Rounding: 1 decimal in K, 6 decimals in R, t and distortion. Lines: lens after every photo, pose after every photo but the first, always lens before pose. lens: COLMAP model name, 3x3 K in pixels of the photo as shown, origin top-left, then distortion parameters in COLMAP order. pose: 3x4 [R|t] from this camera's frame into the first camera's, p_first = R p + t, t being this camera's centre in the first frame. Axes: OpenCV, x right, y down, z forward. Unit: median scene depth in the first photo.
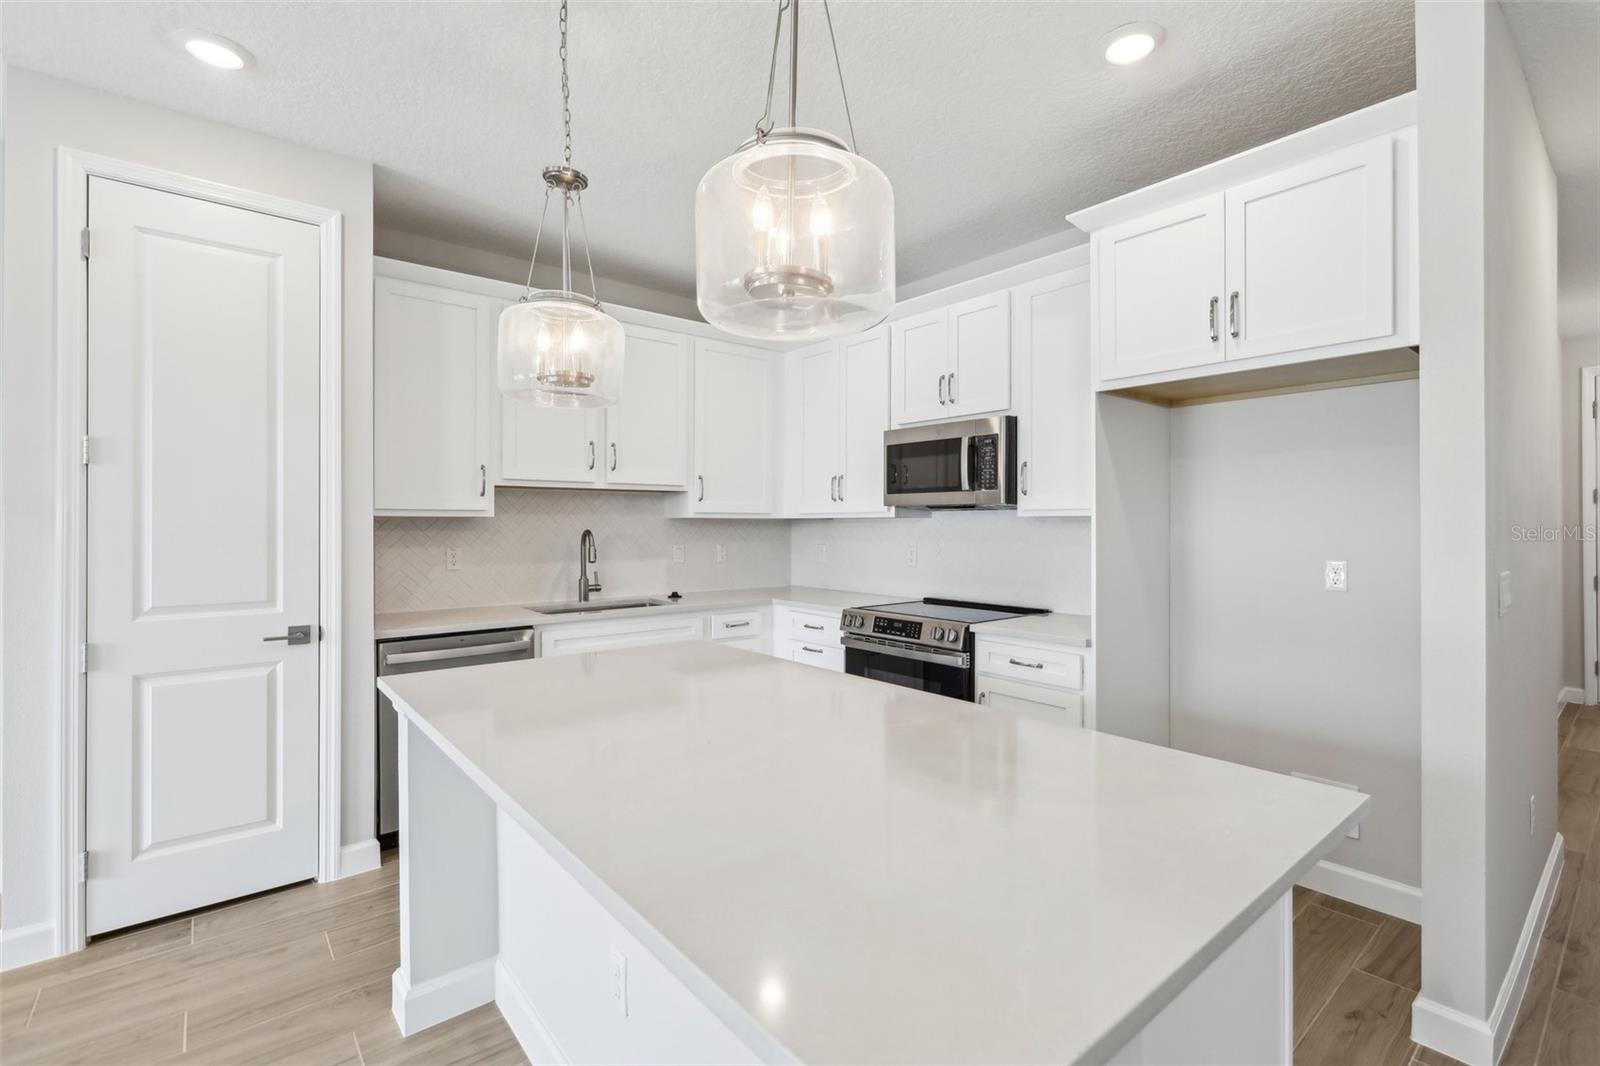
lens RADIAL K [[723.9, 0, 819.8], [0, 723.9, 517.6], [0, 0, 1]] dist [-0.028328, 0.011616]
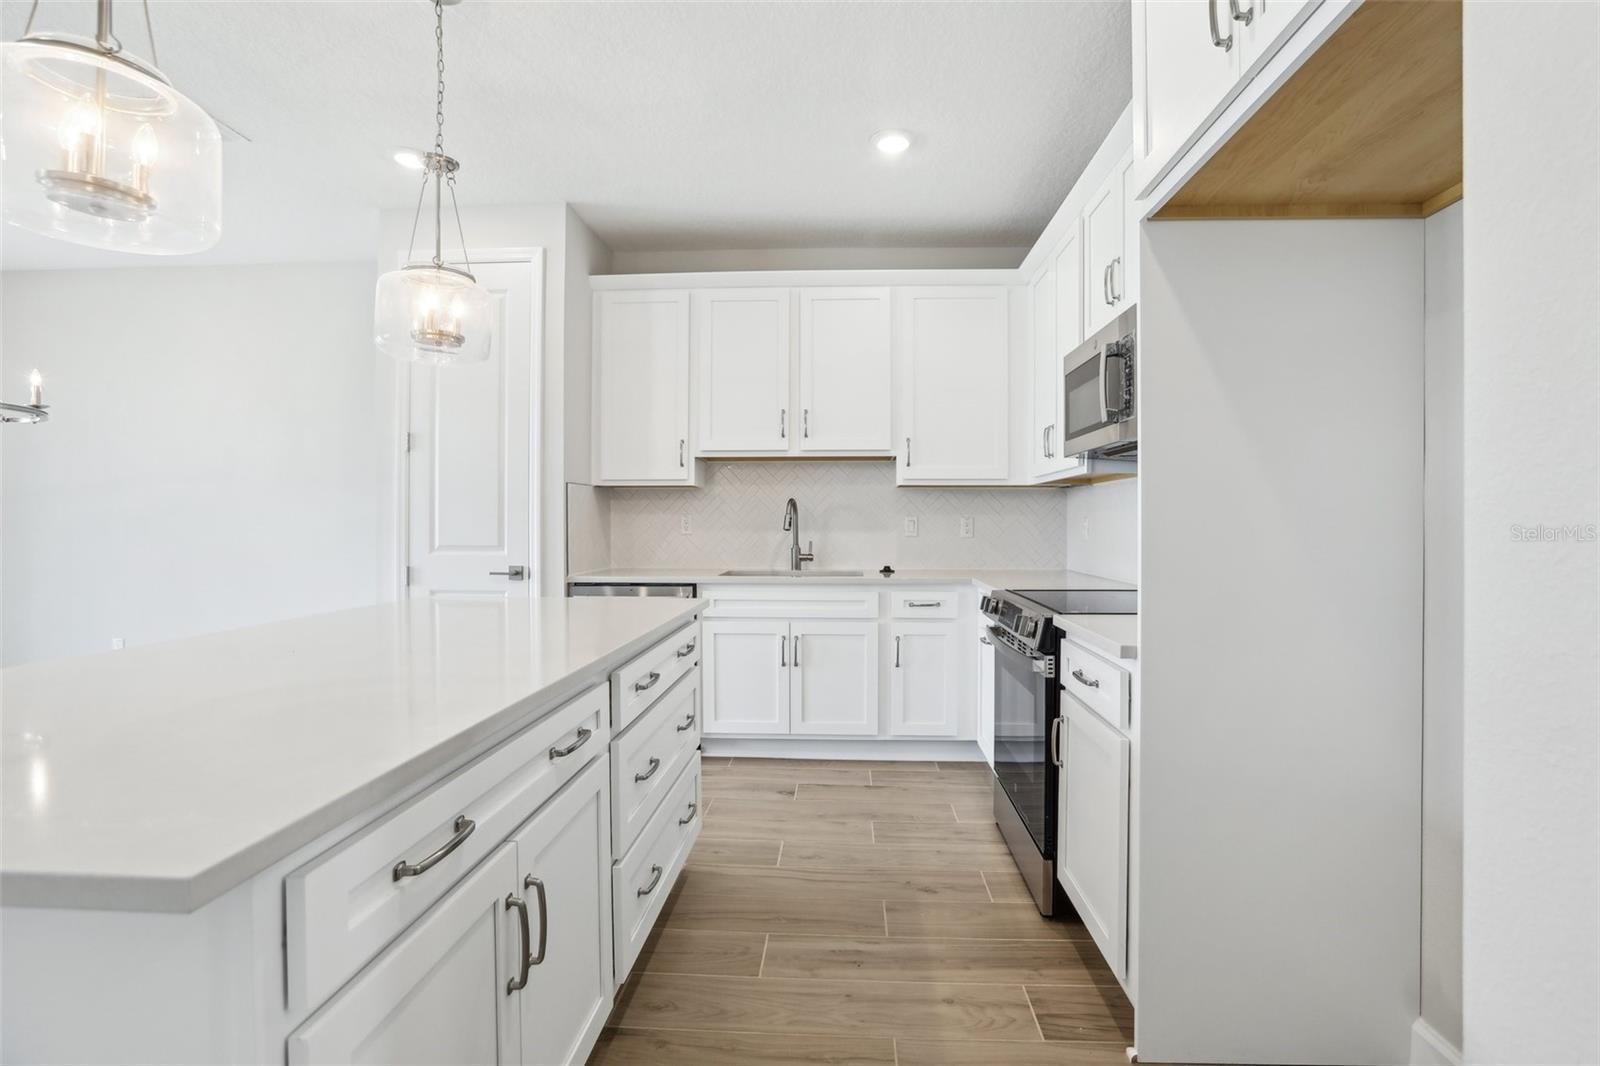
lens RADIAL K [[723.9, 0, 787.4], [0, 723.9, 521.5], [0, 0, 1]] dist [-0.028328, 0.011616]
pose [[0.714163, -0.000928, -0.699978, 0.461510], [0.005778, 0.999973, 0.004569, 0.053023], [0.699955, -0.007307, 0.714149, 0.318818]]
